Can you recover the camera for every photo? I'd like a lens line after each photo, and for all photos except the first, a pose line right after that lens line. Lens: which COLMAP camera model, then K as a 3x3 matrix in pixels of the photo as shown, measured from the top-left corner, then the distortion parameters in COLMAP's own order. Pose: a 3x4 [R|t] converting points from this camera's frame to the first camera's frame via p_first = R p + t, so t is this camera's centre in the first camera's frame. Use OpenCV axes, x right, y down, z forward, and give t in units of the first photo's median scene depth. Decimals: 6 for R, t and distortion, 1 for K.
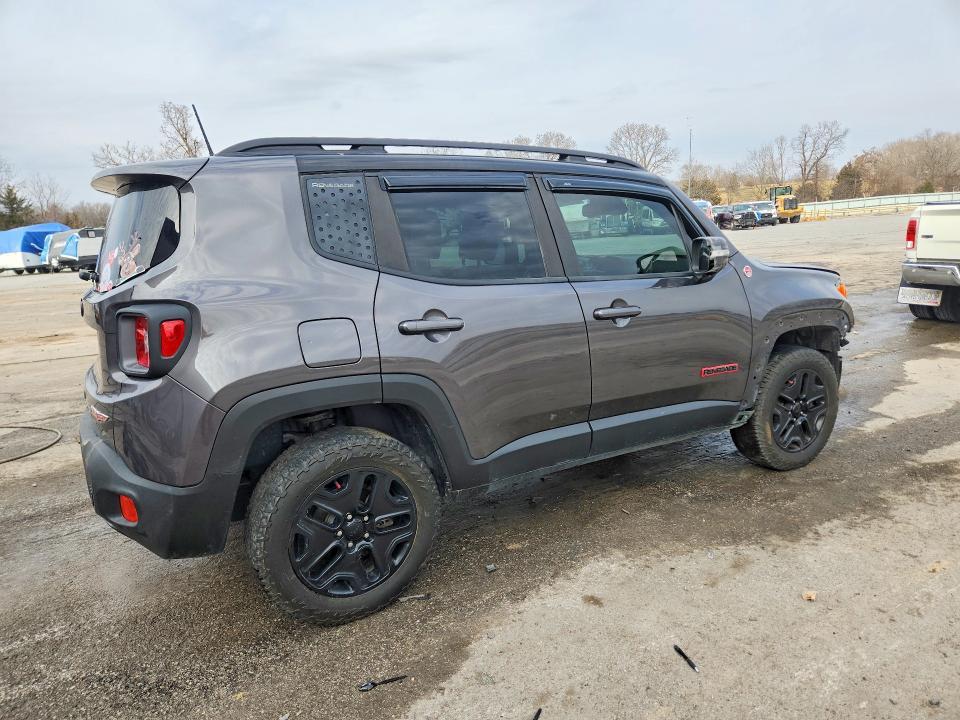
lens RADIAL K [[687.8, 0, 480.0], [0, 687.8, 360.0], [0, 0, 1]] dist [0.077126, -0.072588]
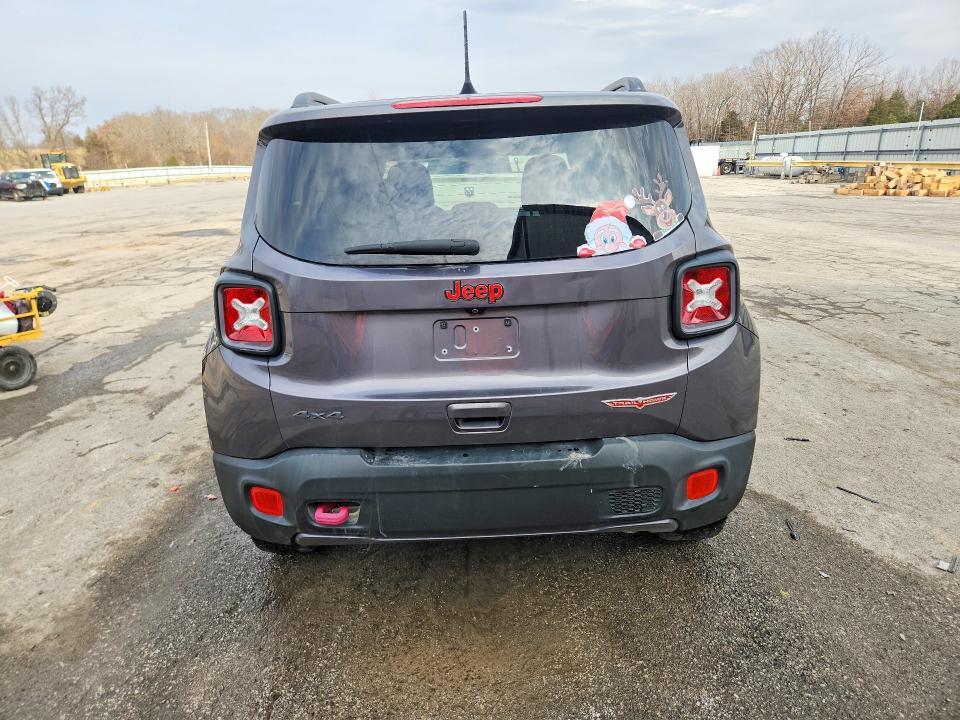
lens RADIAL K [[687.8, 0, 480.0], [0, 687.8, 360.0], [0, 0, 1]] dist [0.077126, -0.072588]
pose [[0.460433, -0.216205, 0.860963, -0.160963], [0.186072, 0.971846, 0.144541, -0.014853], [-0.867974, 0.093650, 0.487700, 0.093760]]
